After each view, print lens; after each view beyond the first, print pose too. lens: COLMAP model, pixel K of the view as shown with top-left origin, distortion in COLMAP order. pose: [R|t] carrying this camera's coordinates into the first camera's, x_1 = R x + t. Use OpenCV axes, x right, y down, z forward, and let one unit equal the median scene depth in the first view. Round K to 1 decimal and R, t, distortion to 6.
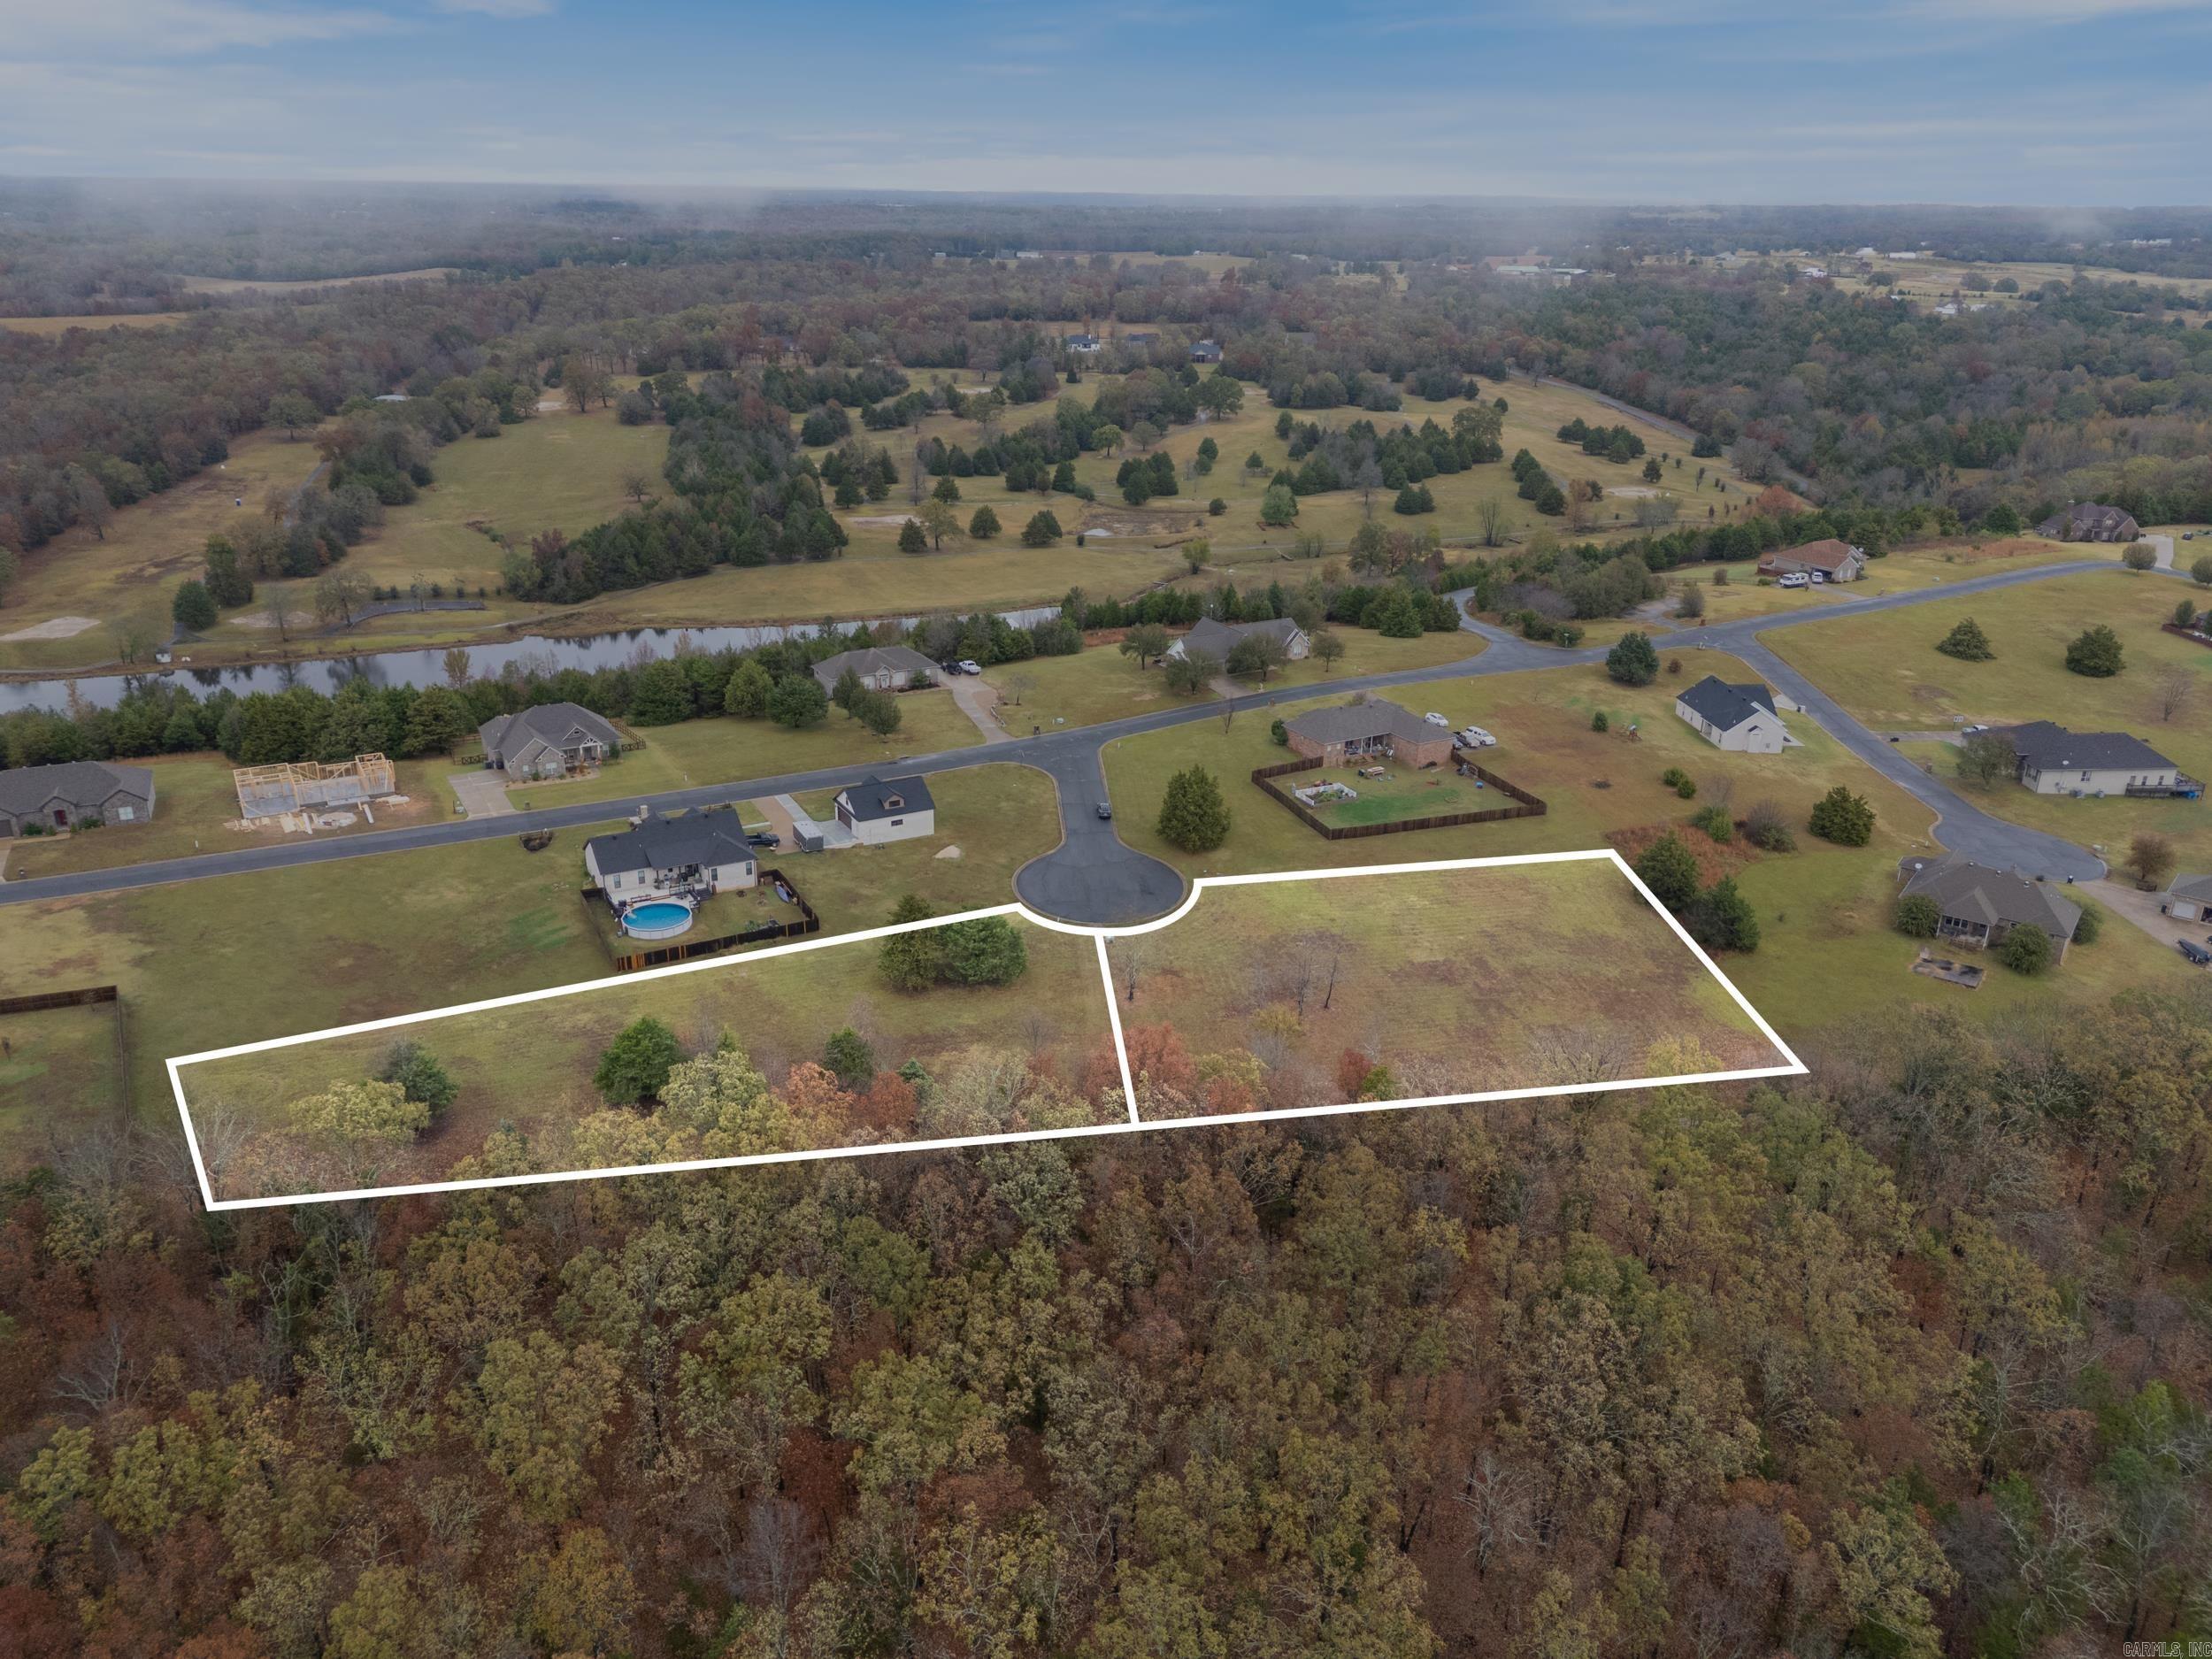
lens RADIAL K [[1611.8, 0, 1102.6], [0, 1611.8, 824.8], [0, 0, 1]] dist [0.093953, -0.101898]
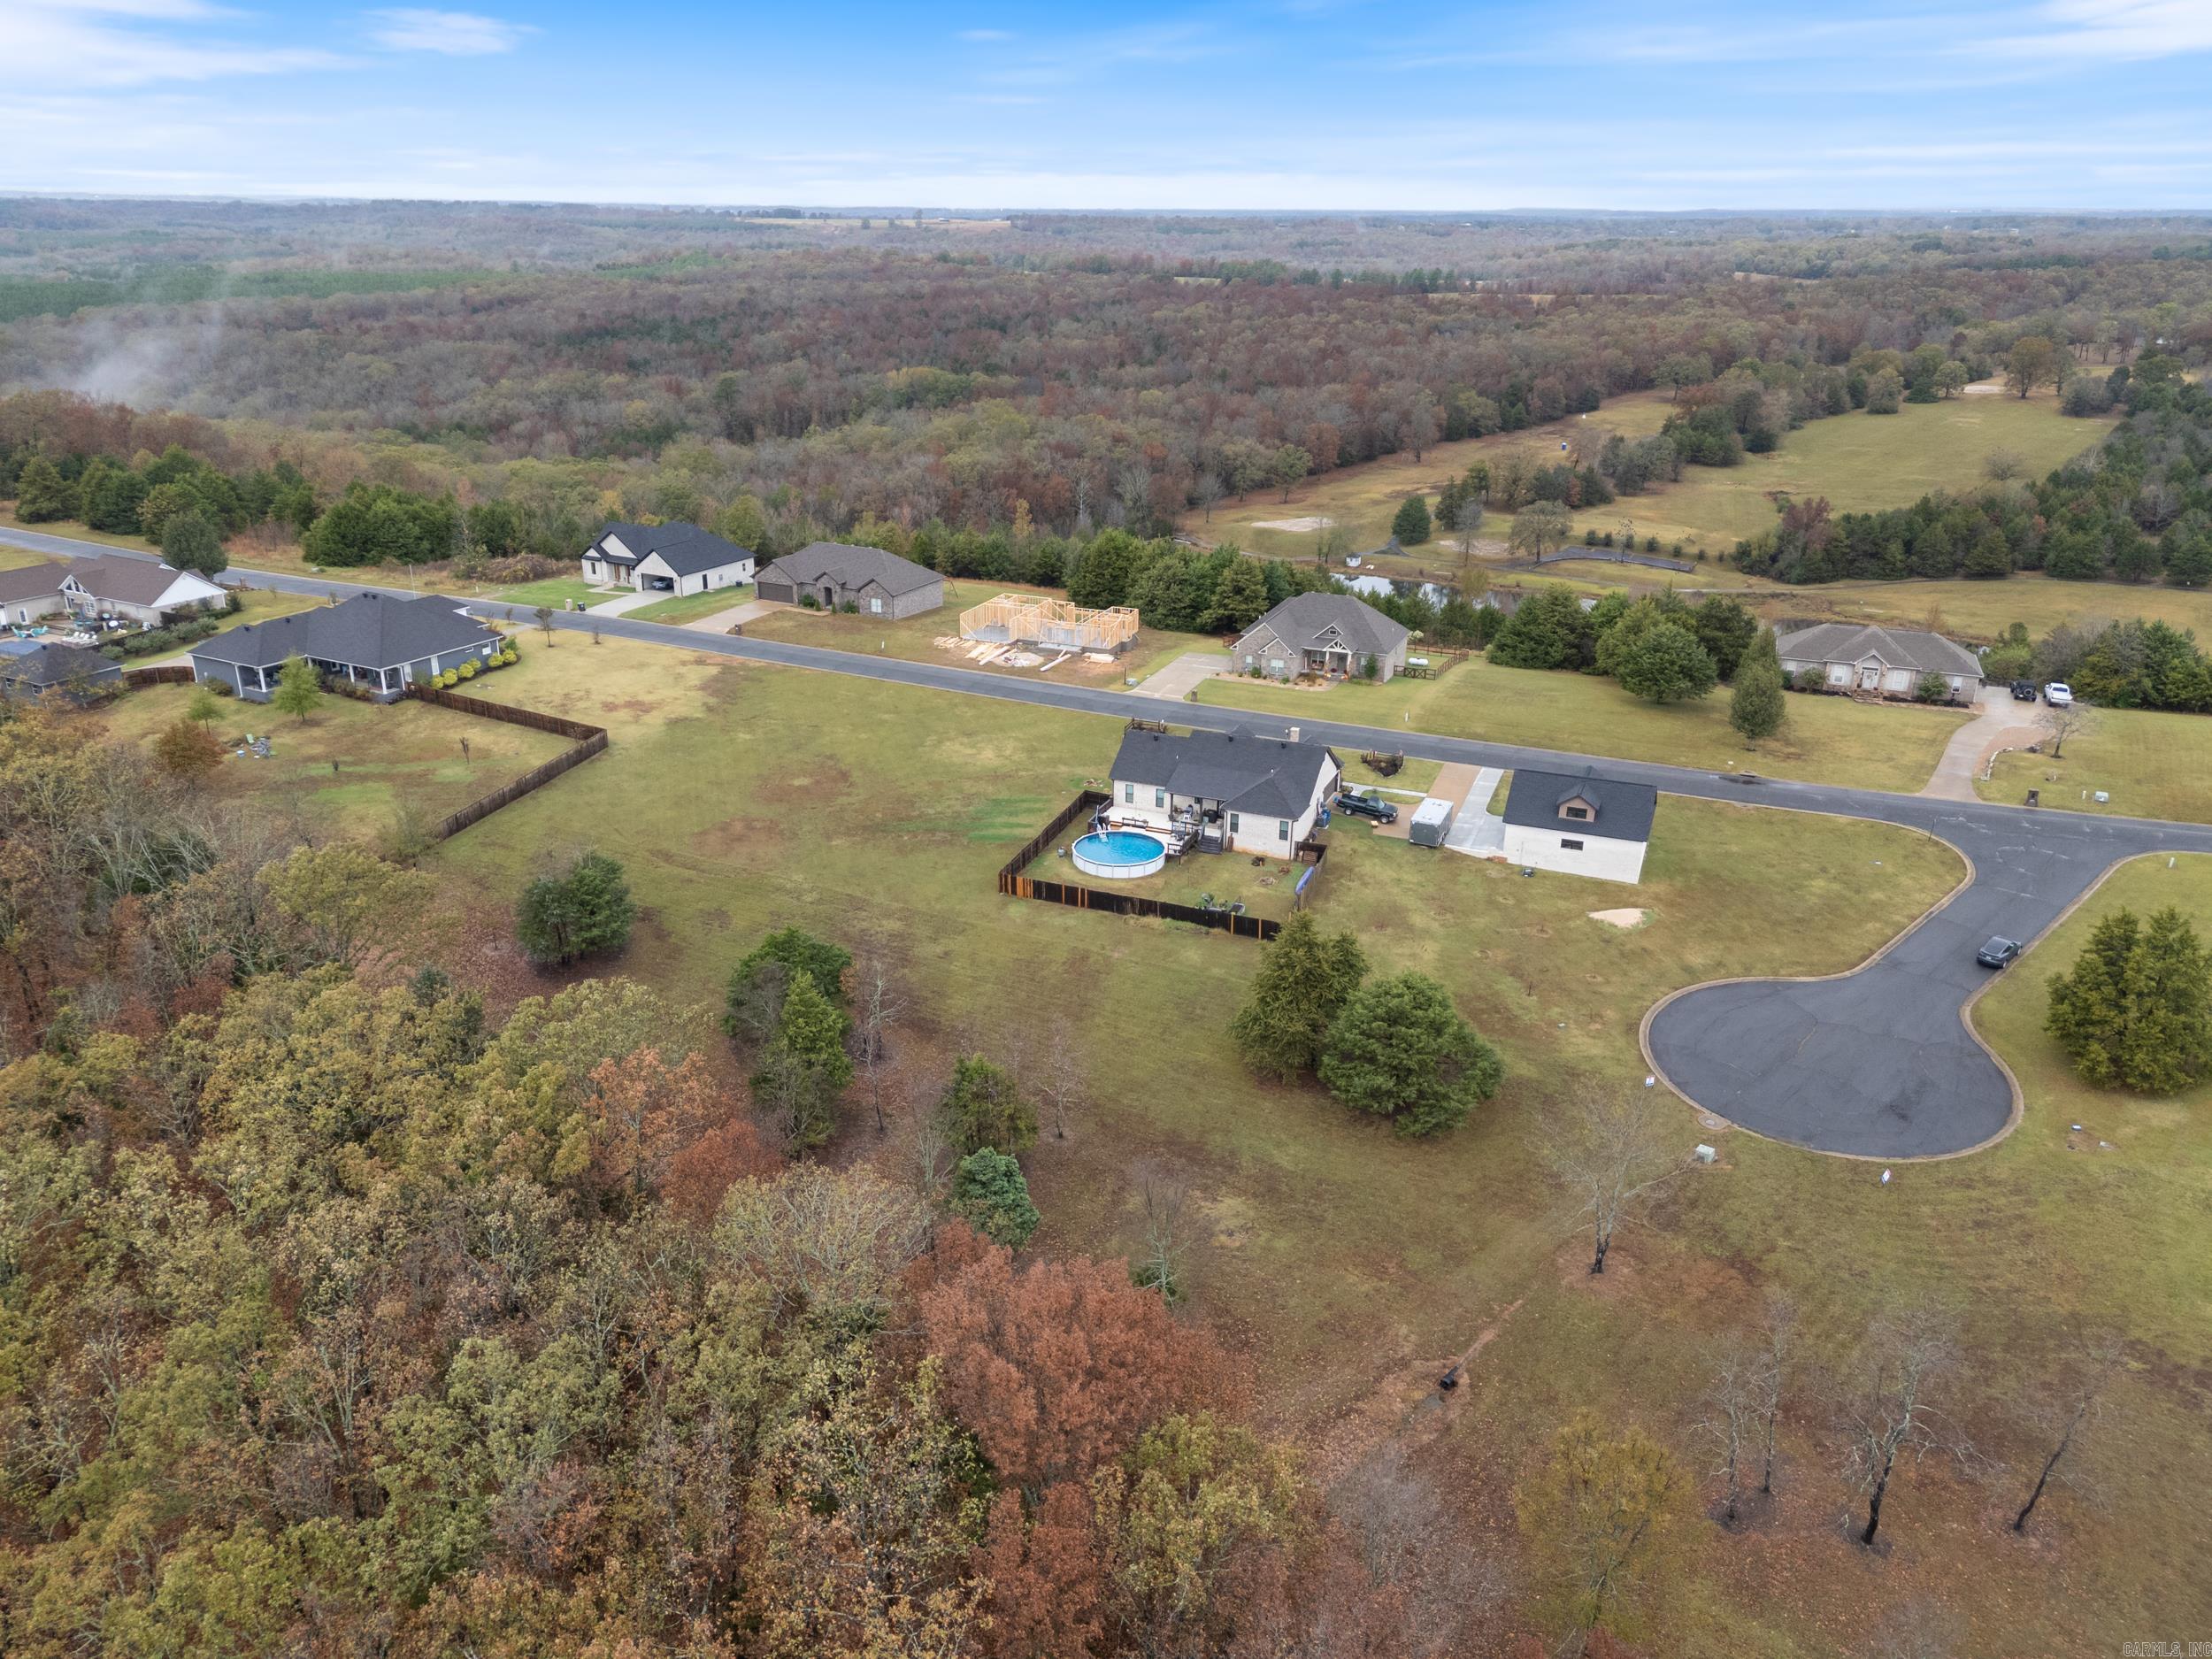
lens RADIAL K [[1611.8, 0, 1102.6], [0, 1611.8, 824.8], [0, 0, 1]] dist [0.093953, -0.101898]
pose [[0.622305, 0.270798, -0.734442, 0.083686], [-0.284499, 0.952336, 0.110077, -0.010208], [0.729244, 0.140446, 0.669685, 0.185221]]
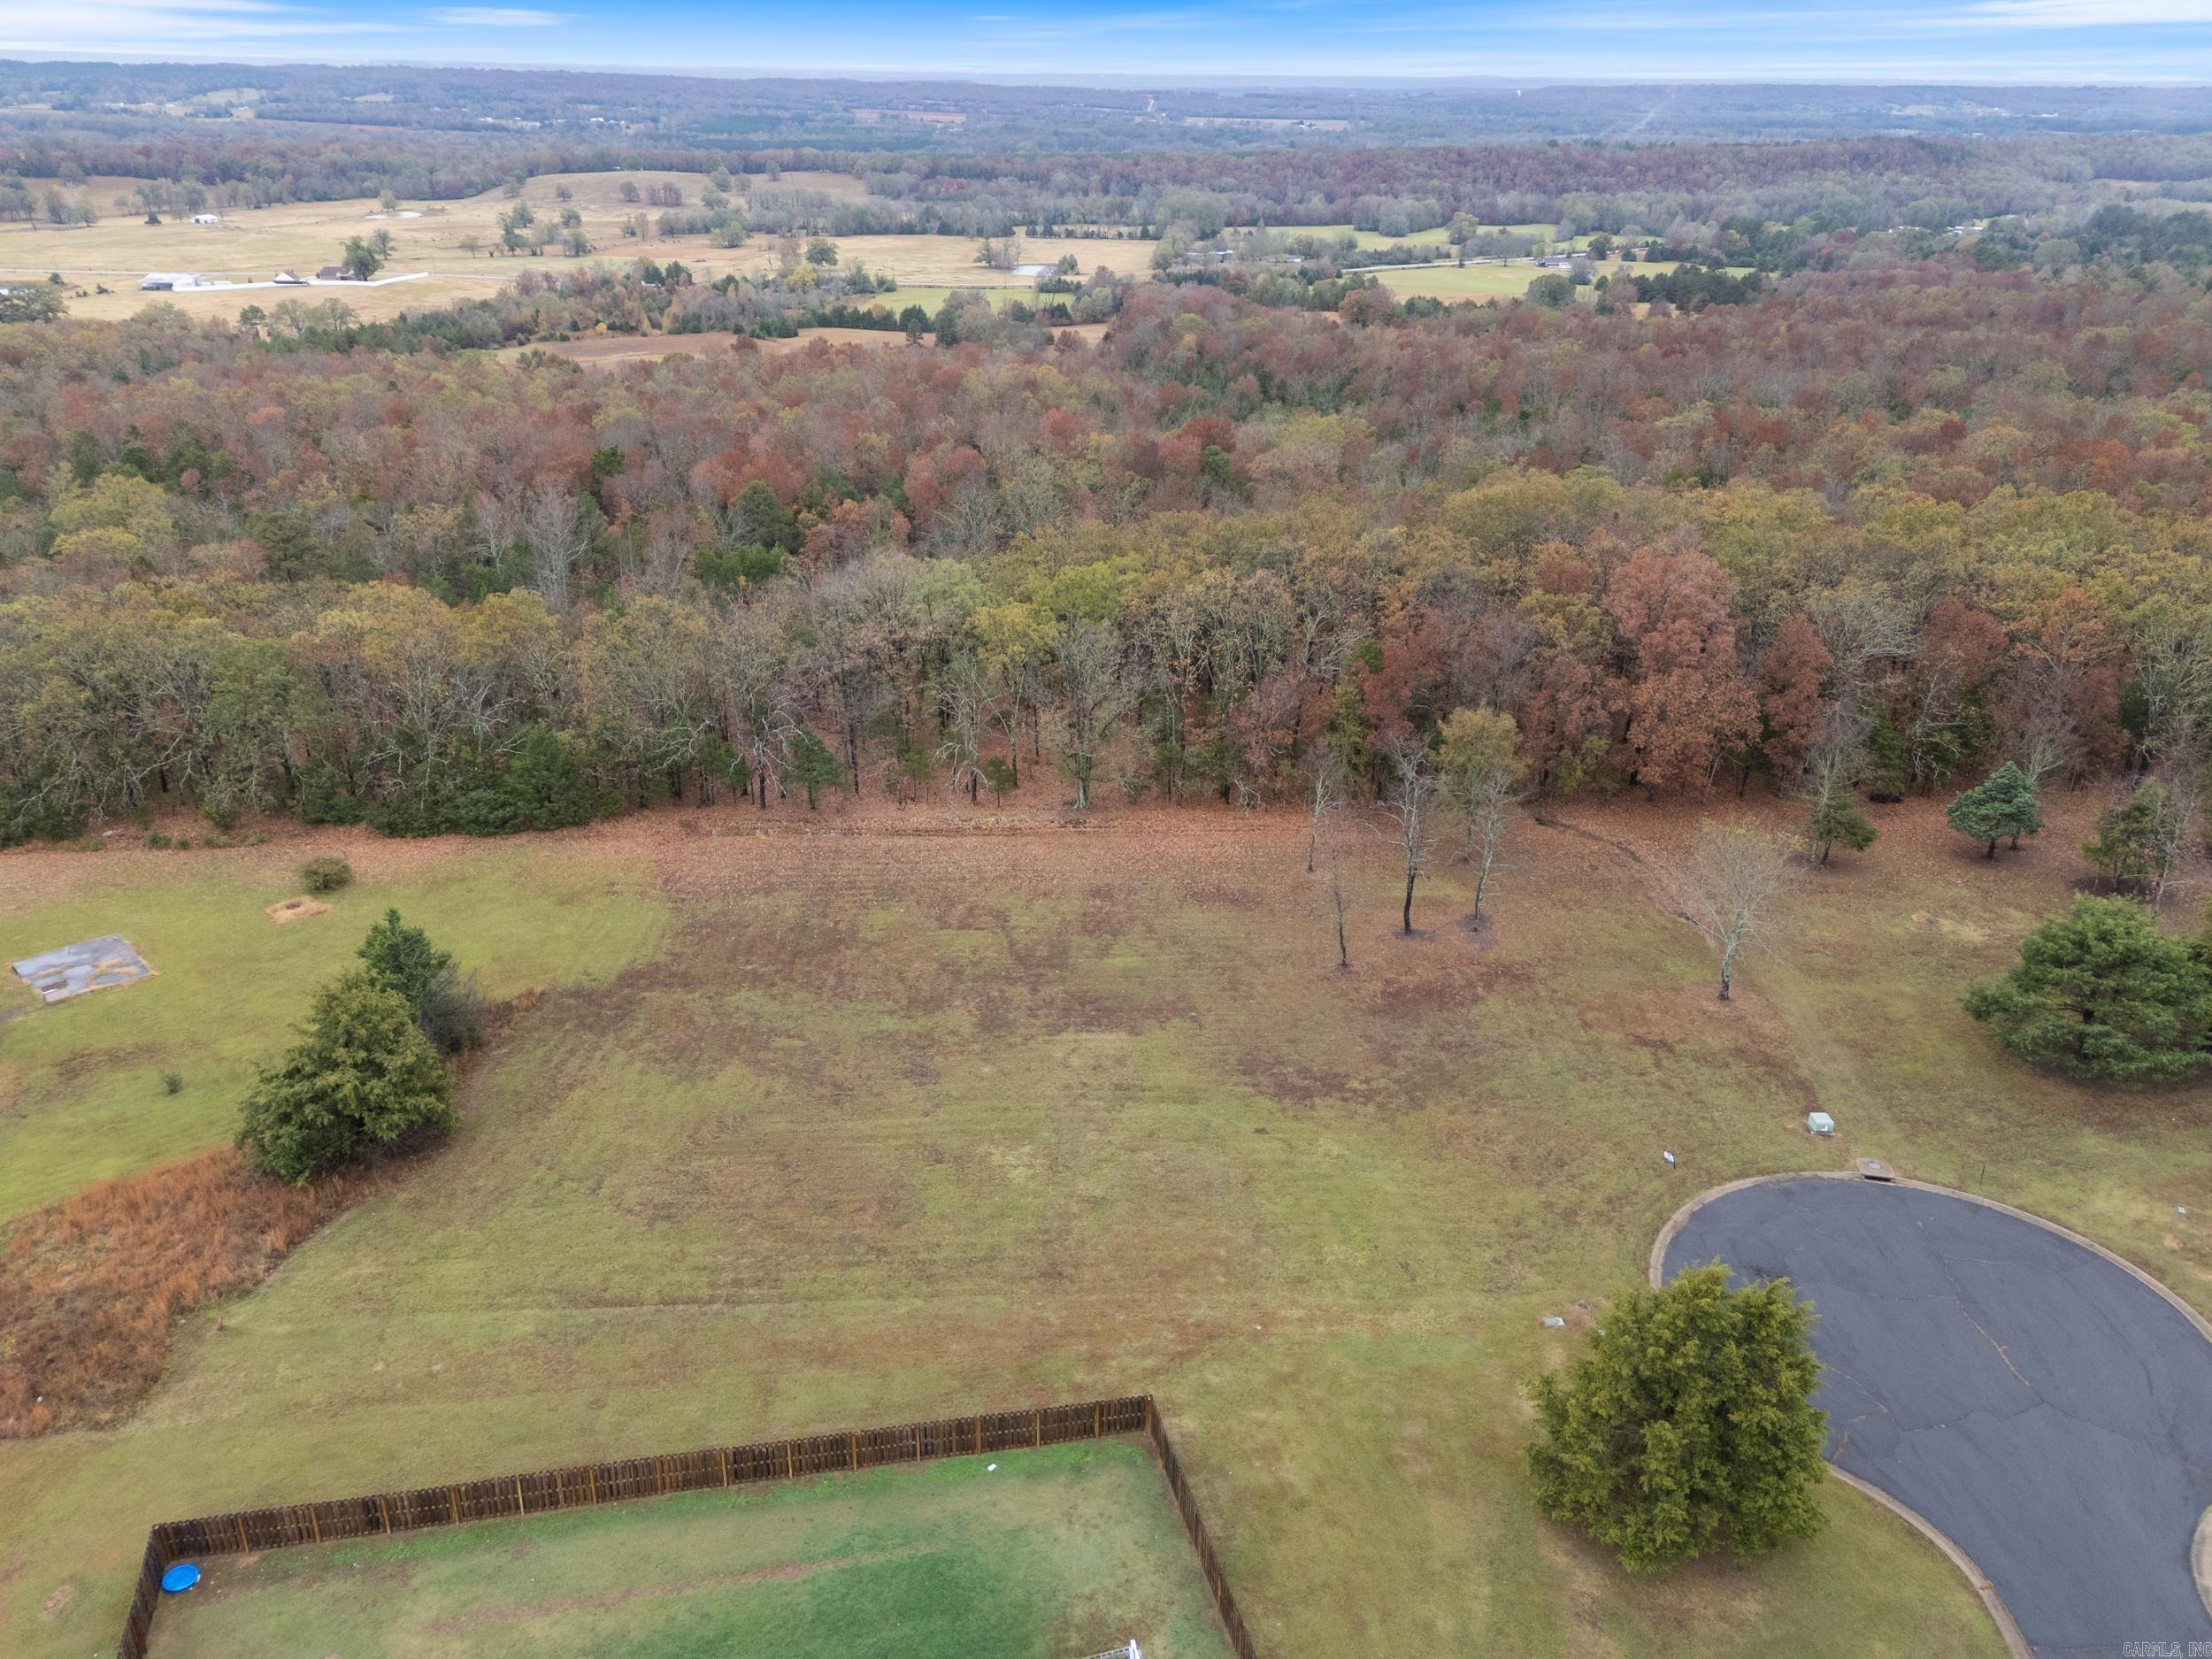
lens RADIAL K [[1612.7, 0, 1097.9], [0, 1612.7, 824.1], [0, 0, 1]] dist [0.082321, -0.070151]
pose [[-0.983745, -0.098525, 0.150129, 0.048473], [0.039482, 0.696911, 0.716070, -0.107250], [-0.175177, 0.710358, -0.681692, 0.458300]]
